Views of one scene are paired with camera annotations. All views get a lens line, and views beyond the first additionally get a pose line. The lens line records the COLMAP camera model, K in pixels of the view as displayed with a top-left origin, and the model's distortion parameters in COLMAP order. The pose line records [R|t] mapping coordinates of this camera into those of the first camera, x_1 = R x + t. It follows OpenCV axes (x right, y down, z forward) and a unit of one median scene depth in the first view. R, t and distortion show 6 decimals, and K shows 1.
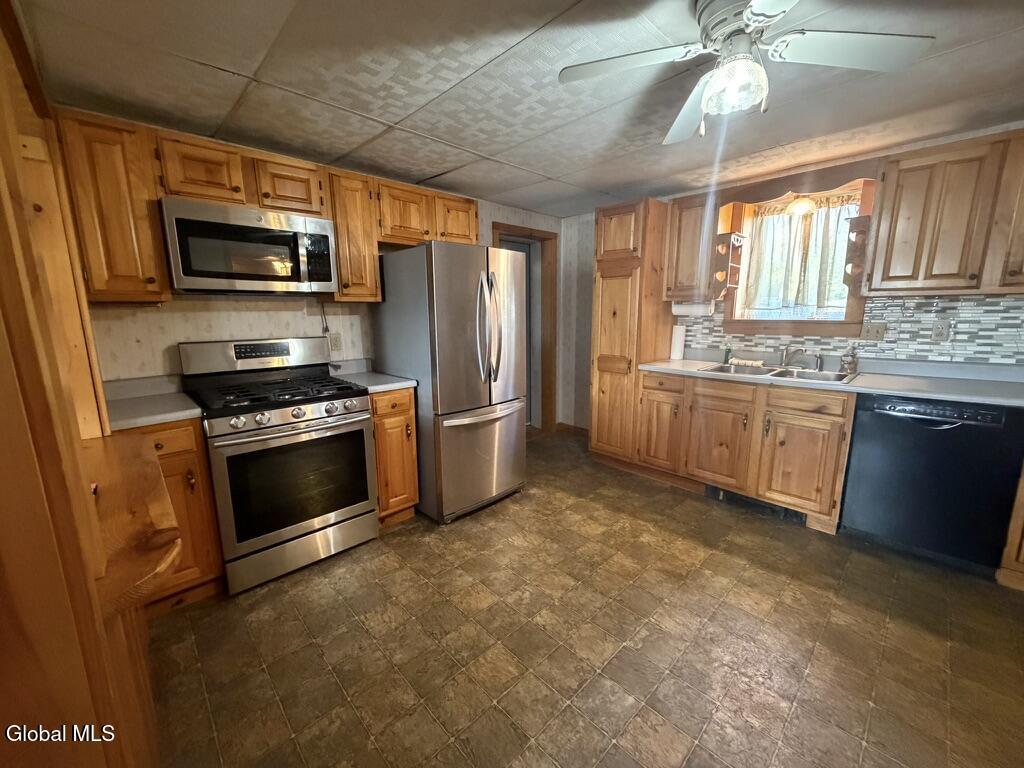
lens RADIAL K [[407.5, 0, 508.5], [0, 407.5, 384.8], [0, 0, 1]] dist [0.000341, -0.000105]
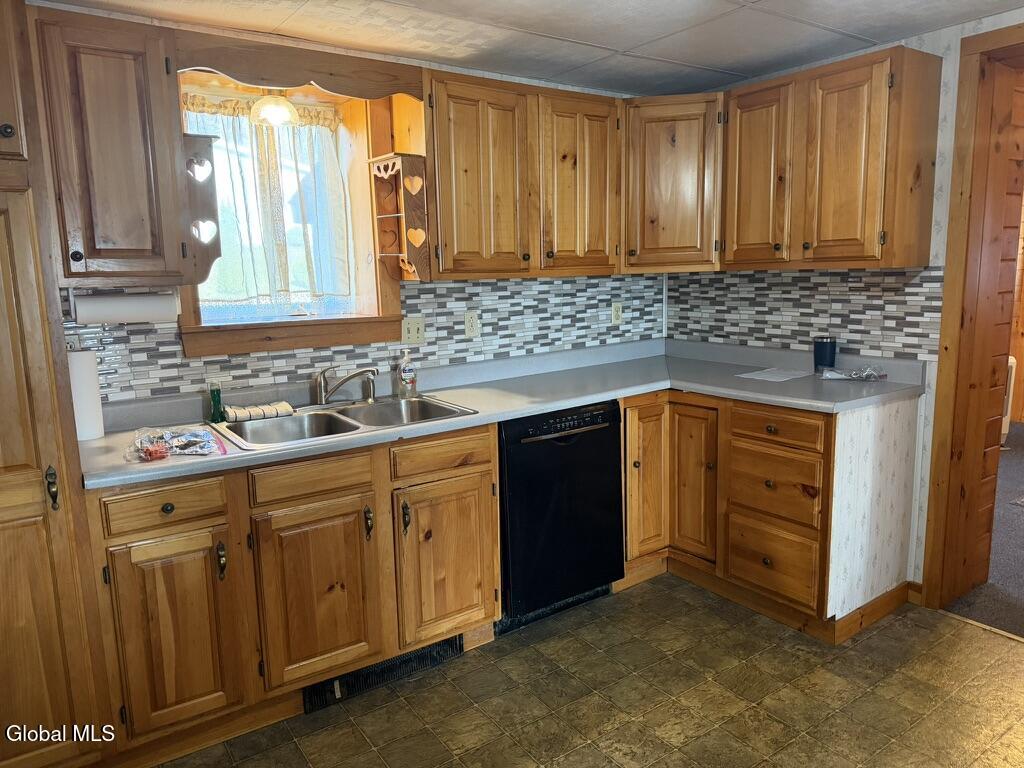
lens RADIAL K [[717.8, 0, 522.5], [0, 717.8, 386.5], [0, 0, 1]] dist [0.073207, -0.085585]
pose [[0.145223, -0.151584, 0.977718, -0.255239], [0.196717, 0.972888, 0.121616, -0.152947], [-0.969646, 0.174672, 0.171105, 0.652849]]
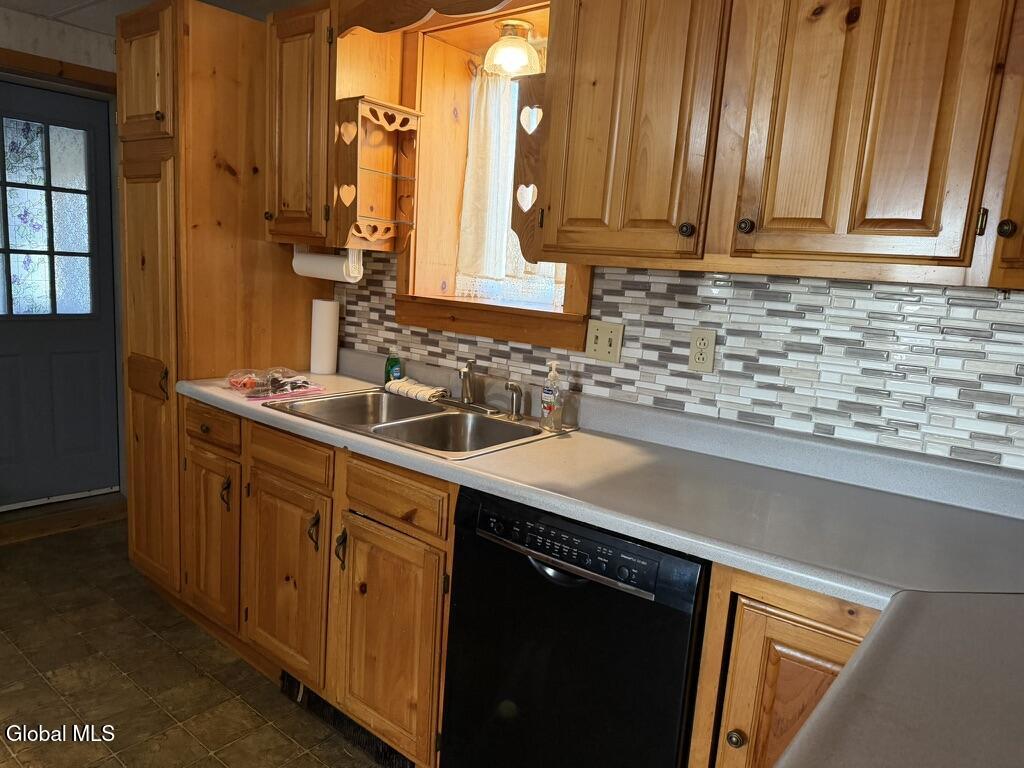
lens RADIAL K [[717.8, 0, 506.3], [0, 717.8, 386.8], [0, 0, 1]] dist [0.073207, -0.085585]
pose [[0.990616, 0.052976, 0.125987, 0.702711], [-0.052158, 0.998591, -0.009791, -0.067673], [-0.126328, 0.003128, 0.991984, 0.222304]]
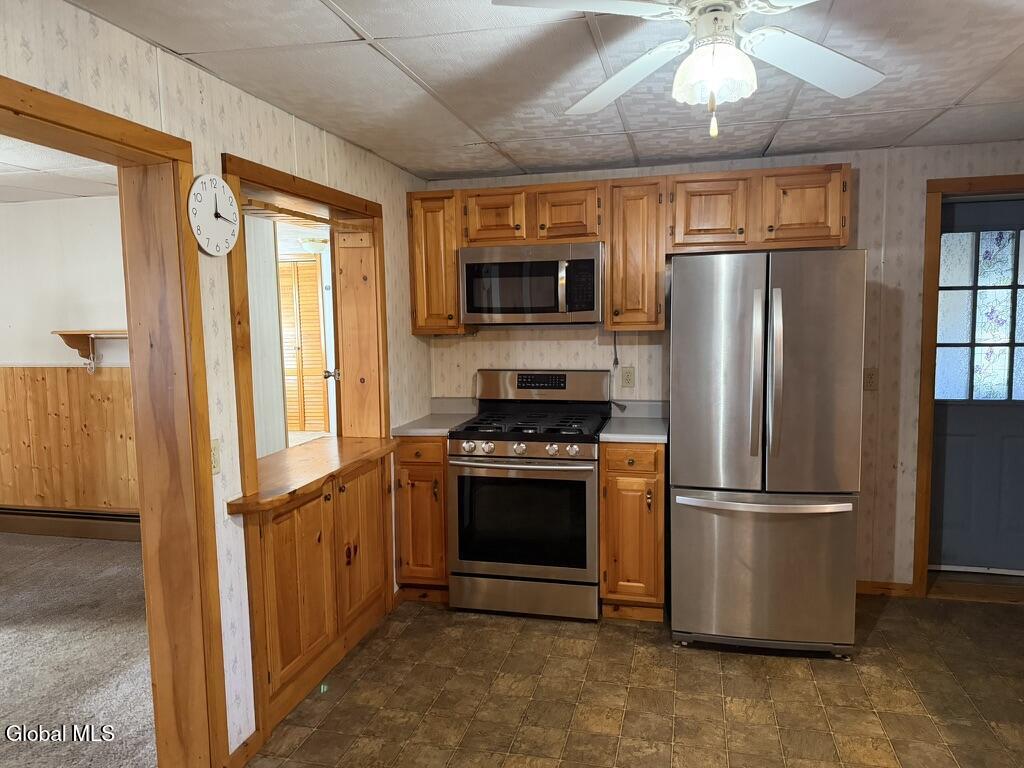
lens RADIAL K [[717.8, 0, 518.5], [0, 717.8, 387.9], [0, 0, 1]] dist [0.073207, -0.085585]
pose [[0.544424, 0.083018, -0.834692, 0.722011], [-0.137643, 0.990443, 0.008732, -0.072281], [0.827440, 0.110135, 0.550648, 0.030773]]
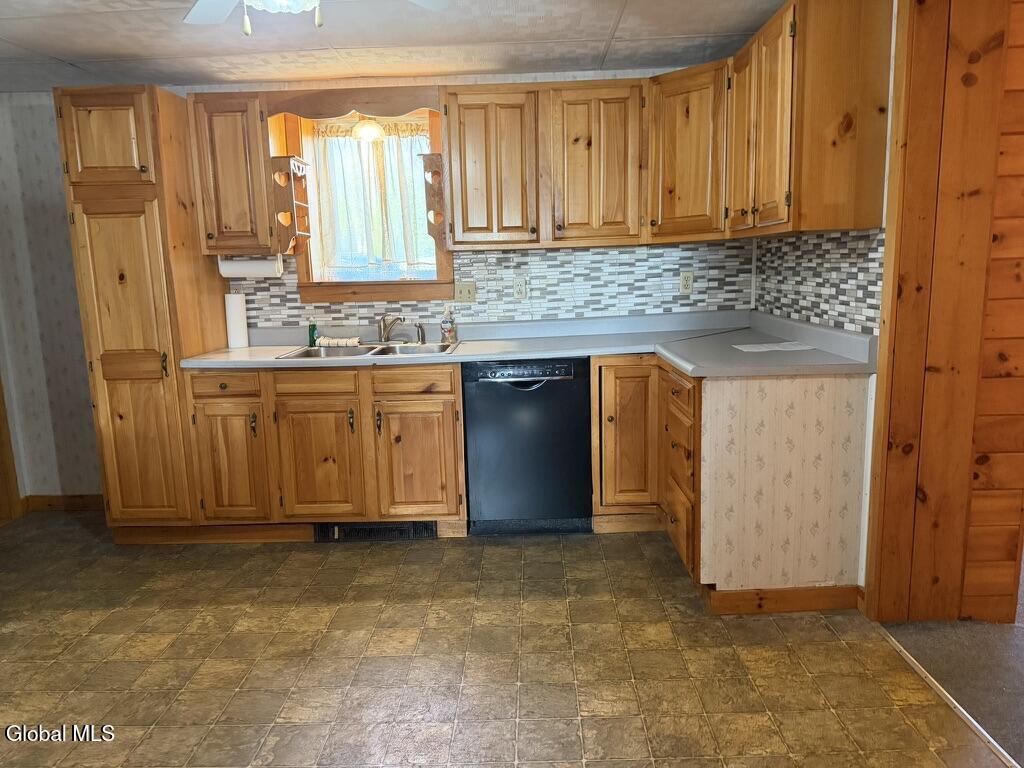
lens RADIAL K [[717.8, 0, 510.9], [0, 717.8, 386.1], [0, 0, 1]] dist [0.073207, -0.085585]
pose [[0.709321, -0.127738, 0.693214, -0.102948], [0.146661, 0.988665, 0.032112, 0.030598], [-0.689459, 0.078890, 0.720016, -0.131081]]
